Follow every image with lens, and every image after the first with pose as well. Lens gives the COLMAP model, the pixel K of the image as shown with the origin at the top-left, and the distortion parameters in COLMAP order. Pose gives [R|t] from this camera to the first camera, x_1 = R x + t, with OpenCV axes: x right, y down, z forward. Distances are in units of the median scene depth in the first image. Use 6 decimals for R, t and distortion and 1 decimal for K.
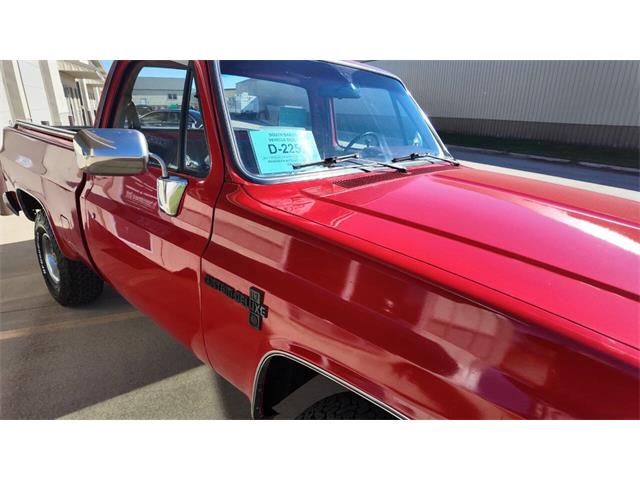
lens RADIAL K [[380.5, 0, 318.0], [0, 380.5, 234.6], [0, 0, 1]] dist [0.029824, -0.017622]
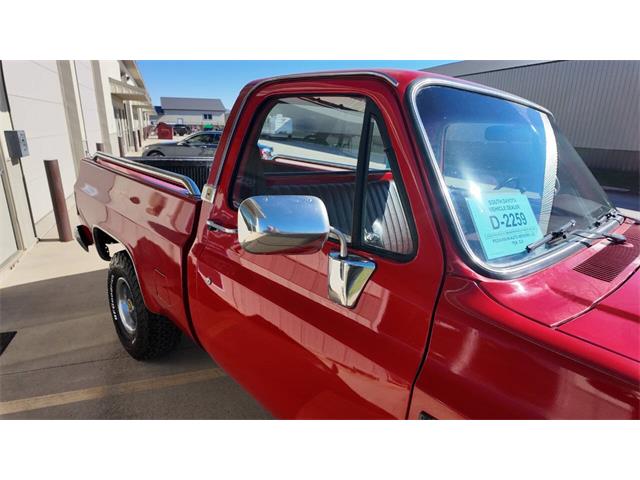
lens RADIAL K [[380.5, 0, 318.0], [0, 380.5, 234.6], [0, 0, 1]] dist [0.029824, -0.017622]
pose [[0.997495, 0.029017, -0.064518, -0.187955], [-0.032116, 0.998354, -0.047522, -0.073021], [0.063033, 0.049475, 0.996784, 0.122427]]
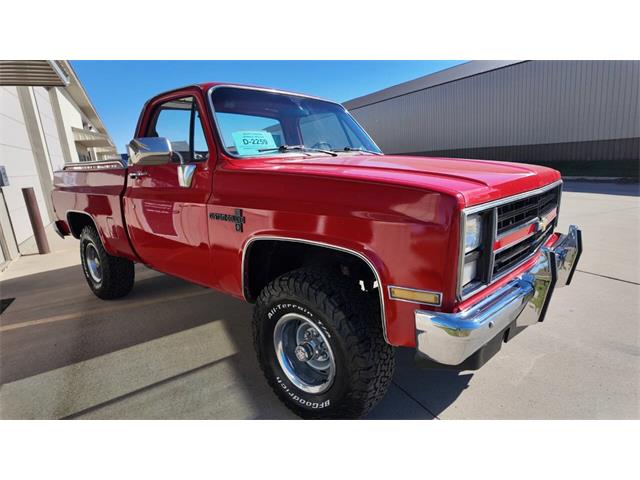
lens RADIAL K [[380.5, 0, 318.0], [0, 380.5, 234.6], [0, 0, 1]] dist [0.029824, -0.017622]
pose [[0.995603, -0.093109, -0.010279, 0.081237], [0.091233, 0.988687, -0.119054, 0.187987], [0.021248, 0.117593, 0.992835, -0.279606]]
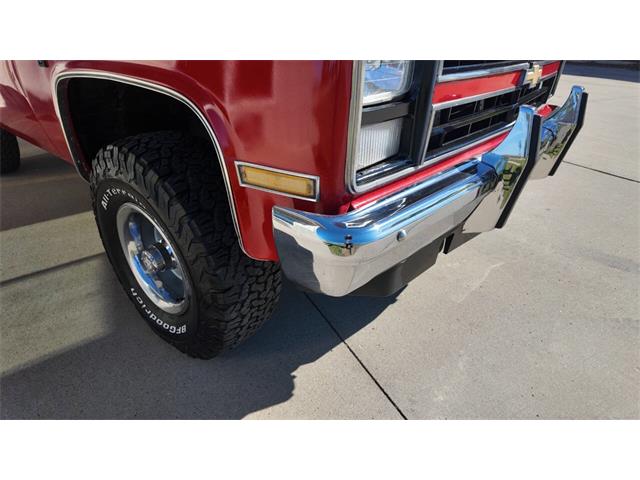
lens RADIAL K [[380.5, 0, 318.0], [0, 380.5, 234.6], [0, 0, 1]] dist [0.029824, -0.017622]
pose [[0.998467, -0.055268, 0.003077, 0.215468], [0.053875, 0.983047, 0.175260, 0.209841], [-0.012711, -0.174826, 0.984517, -0.057279]]
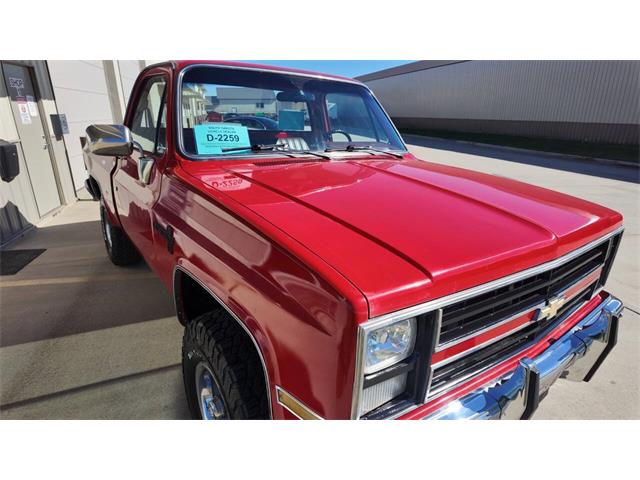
lens RADIAL K [[380.5, 0, 318.0], [0, 380.5, 234.6], [0, 0, 1]] dist [0.029824, -0.017622]
pose [[0.978359, 0.048410, -0.201170, 0.267386], [-0.051333, 0.998638, -0.009337, 0.058804], [0.200444, 0.019462, 0.979512, -0.139917]]
